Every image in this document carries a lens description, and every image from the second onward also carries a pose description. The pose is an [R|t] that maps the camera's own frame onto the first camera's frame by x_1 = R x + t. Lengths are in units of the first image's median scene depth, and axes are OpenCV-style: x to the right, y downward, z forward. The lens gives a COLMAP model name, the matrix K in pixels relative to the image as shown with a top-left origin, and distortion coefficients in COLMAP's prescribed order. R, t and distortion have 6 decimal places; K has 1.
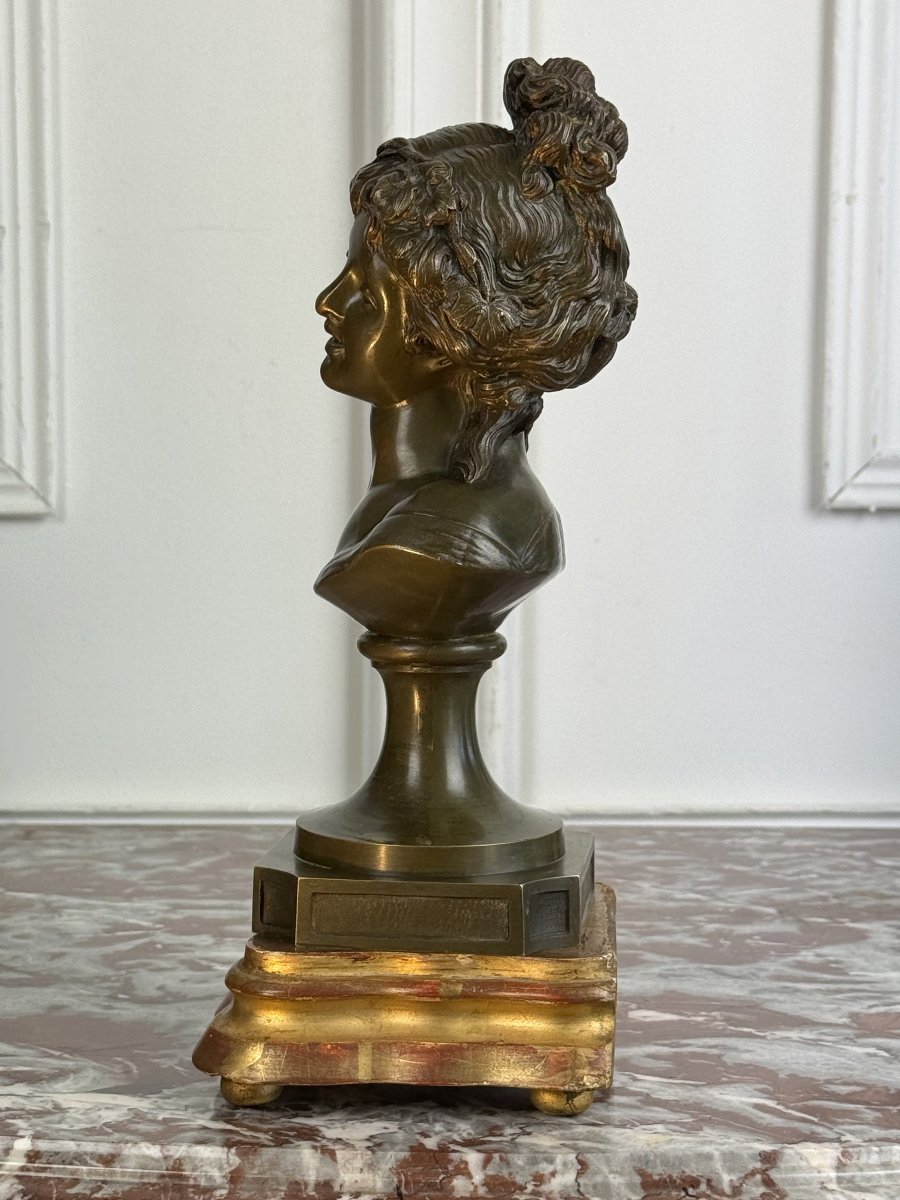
lens RADIAL K [[2350.1, 0, 458.7], [0, 2350.1, 602.5], [0, 0, 1]] dist [0.133814, 0.000000]
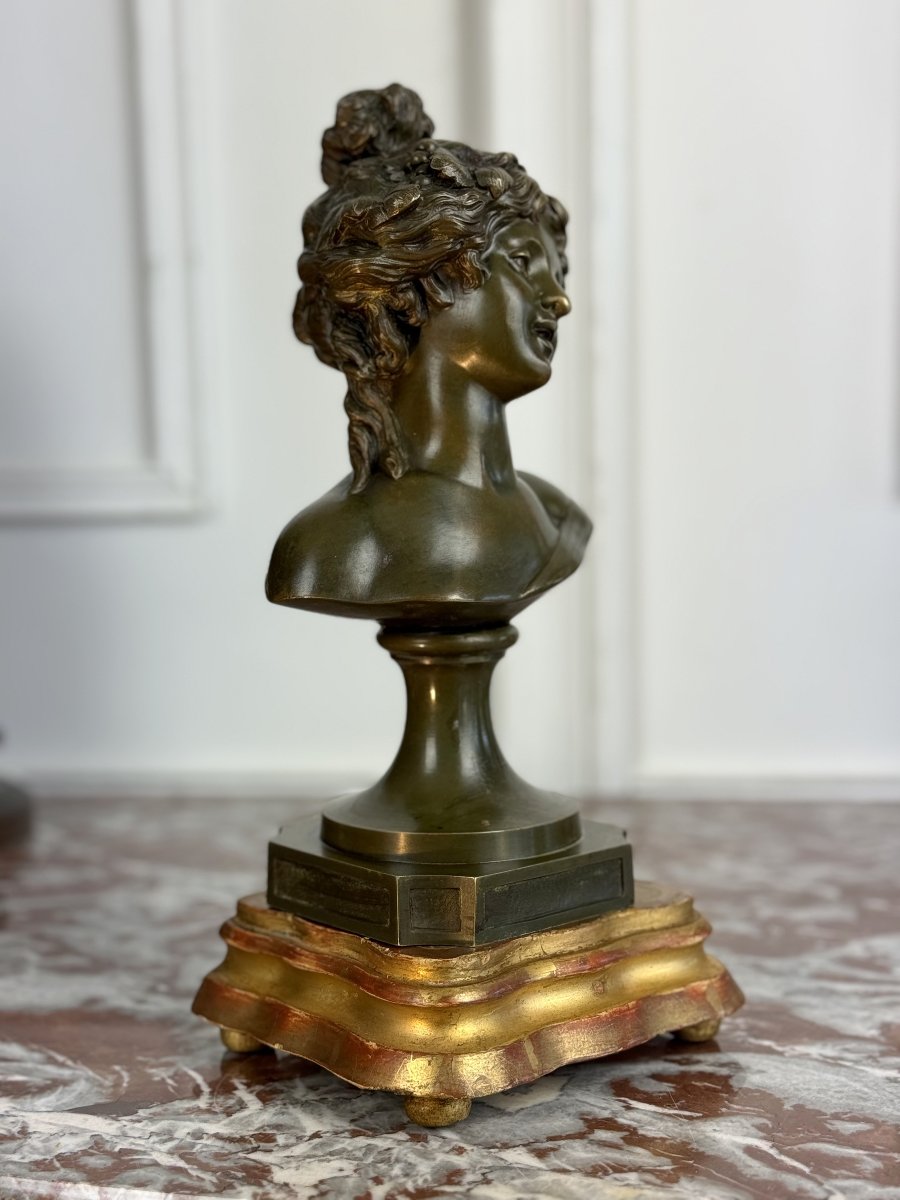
lens RADIAL K [[1798.8, 0, 489.2], [0, 1798.8, 358.7], [0, 0, 1]] dist [0.074607, 0.000000]
pose [[0.990818, -0.028176, -0.132235, 0.103150], [0.012862, 0.993251, -0.115270, -0.010730], [0.134590, 0.112511, 0.984493, 0.199189]]
